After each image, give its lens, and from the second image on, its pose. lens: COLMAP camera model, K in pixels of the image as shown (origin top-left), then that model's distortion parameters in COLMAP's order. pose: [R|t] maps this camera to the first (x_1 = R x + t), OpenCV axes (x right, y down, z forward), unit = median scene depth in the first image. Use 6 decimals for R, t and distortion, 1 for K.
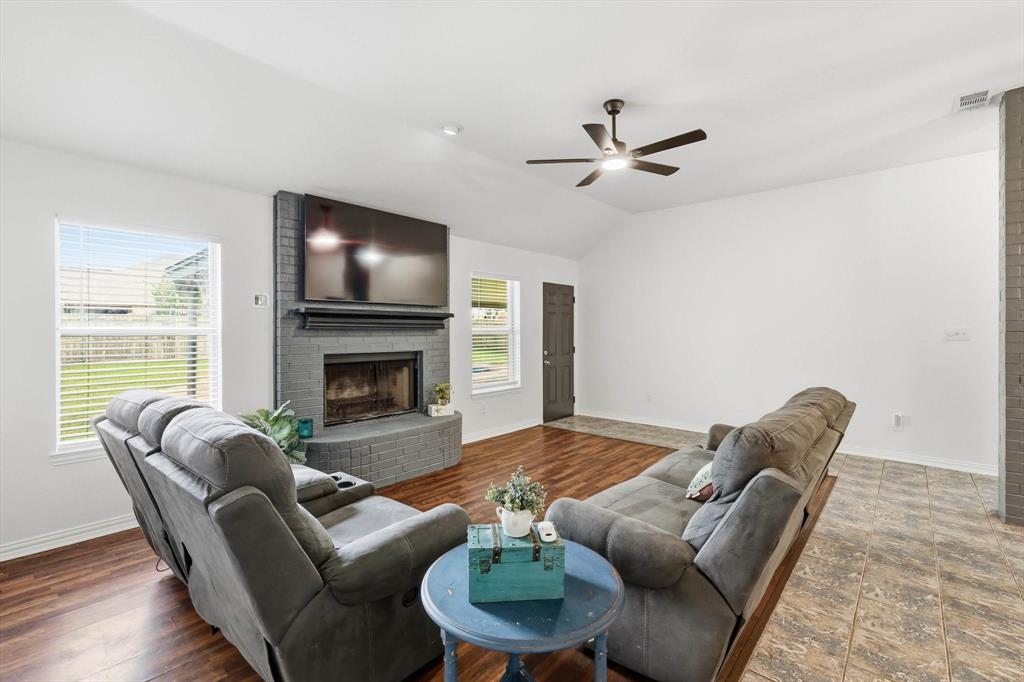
lens RADIAL K [[453.4, 0, 513.1], [0, 453.4, 329.7], [0, 0, 1]] dist [0.001925, 0.000434]
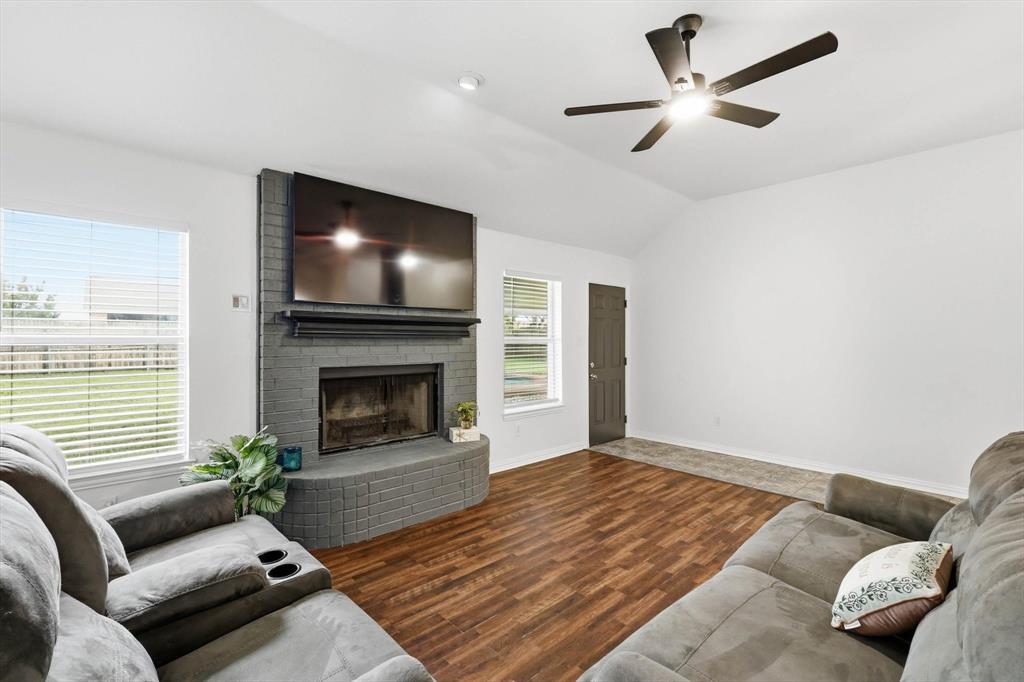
lens RADIAL K [[449.1, 0, 512.6], [0, 449.1, 335.5], [0, 0, 1]] dist [0.003775, 0.000457]
pose [[0.994390, 0.000819, -0.105771, 0.017433], [-0.001370, 0.999986, -0.005130, -0.000441], [0.105765, 0.005246, 0.994377, 0.200691]]
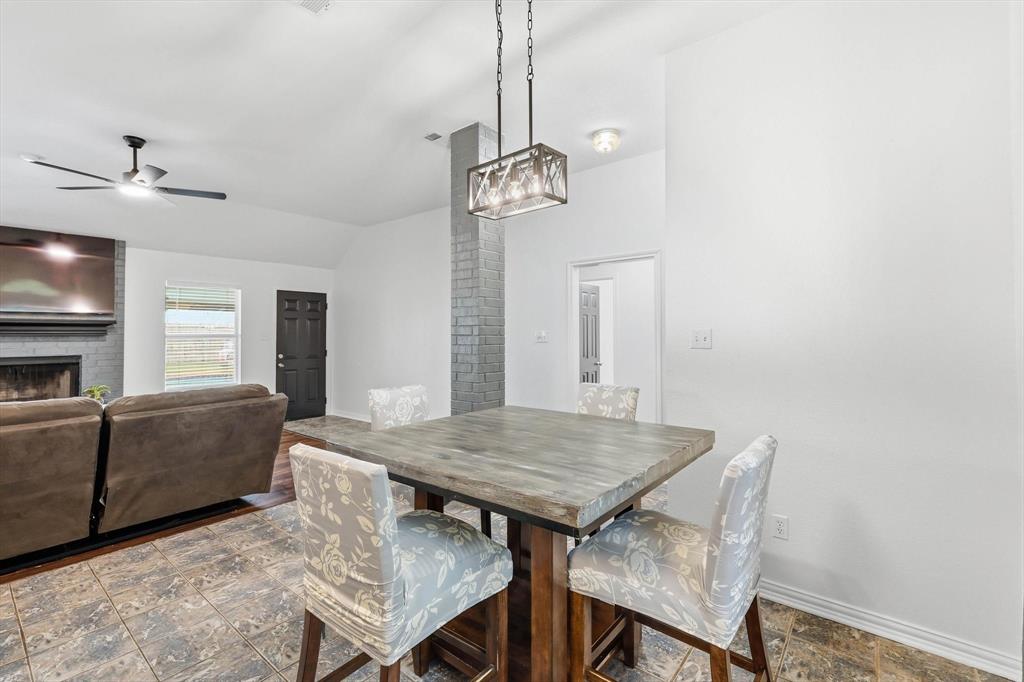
lens RADIAL K [[457.0, 0, 516.1], [0, 457.0, 321.3], [0, 0, 1]] dist [0.001494, 0.000223]
pose [[0.999321, -0.003908, 0.036630, 0.856017], [0.004865, 0.999648, -0.026077, -0.000503], [-0.036516, 0.026238, 0.998989, -0.135360]]
